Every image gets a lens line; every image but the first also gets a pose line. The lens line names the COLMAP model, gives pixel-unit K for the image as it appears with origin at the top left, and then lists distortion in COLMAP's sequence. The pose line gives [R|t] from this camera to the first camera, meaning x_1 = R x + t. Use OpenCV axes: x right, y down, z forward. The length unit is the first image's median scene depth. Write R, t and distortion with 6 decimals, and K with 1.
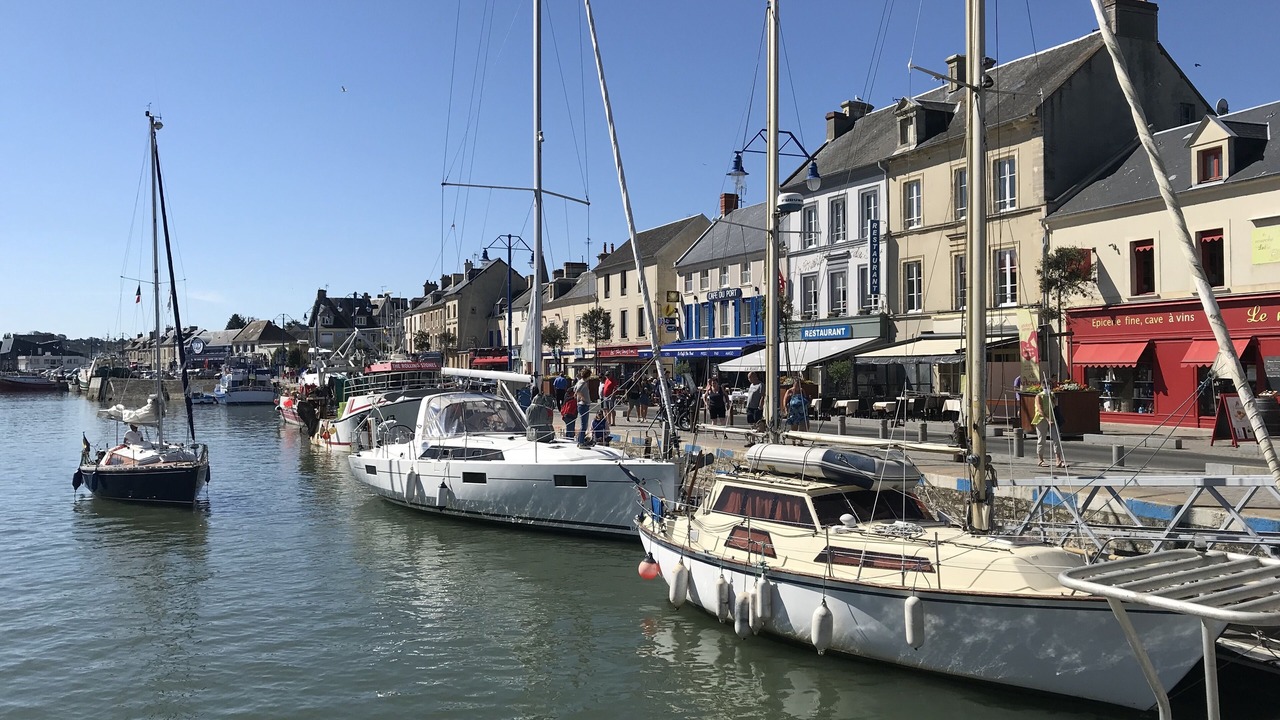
lens RADIAL K [[1010.5, 0, 640.0], [0, 1010.5, 360.0], [0, 0, 1]] dist [0.019184, -0.000778]
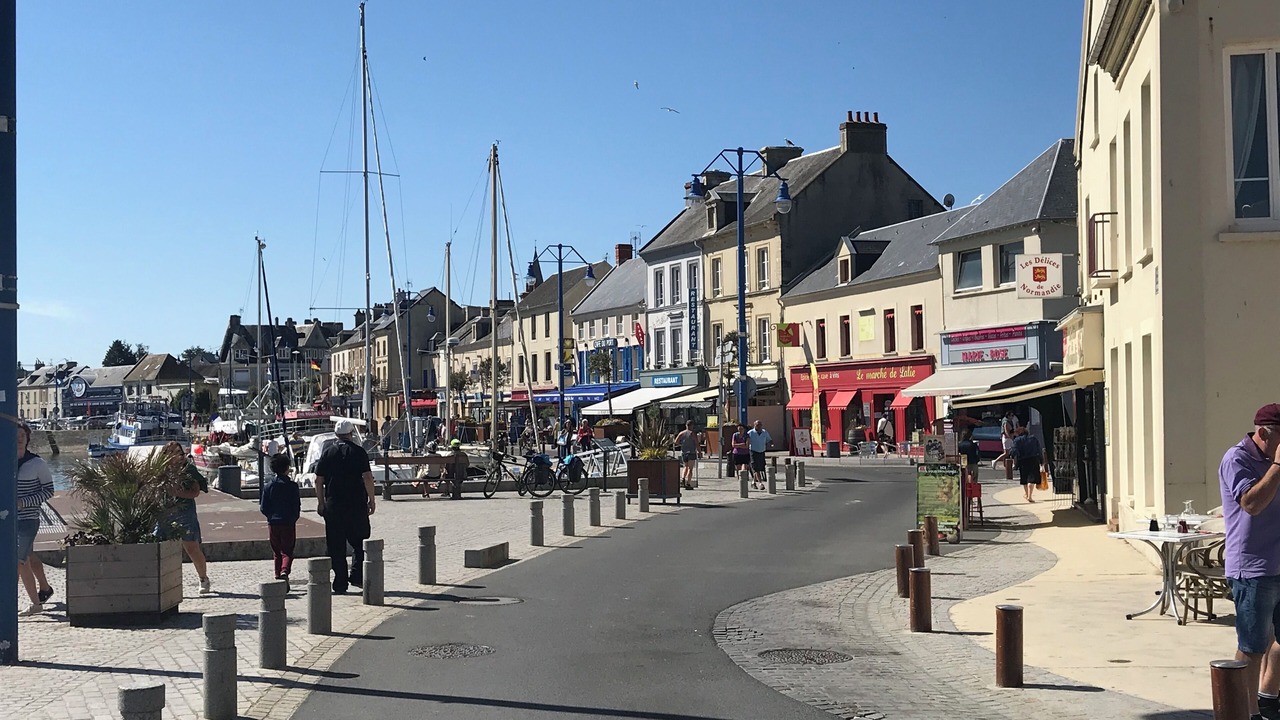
lens RADIAL K [[1519.0, 0, 640.0], [0, 1519.0, 360.0], [0, 0, 1]] dist [0.117778, 0.006237]
pose [[0.998931, -0.013498, -0.044206, 0.204164], [0.012538, 0.999681, -0.021937, -0.011204], [0.044488, 0.021359, 0.998782, -0.674342]]
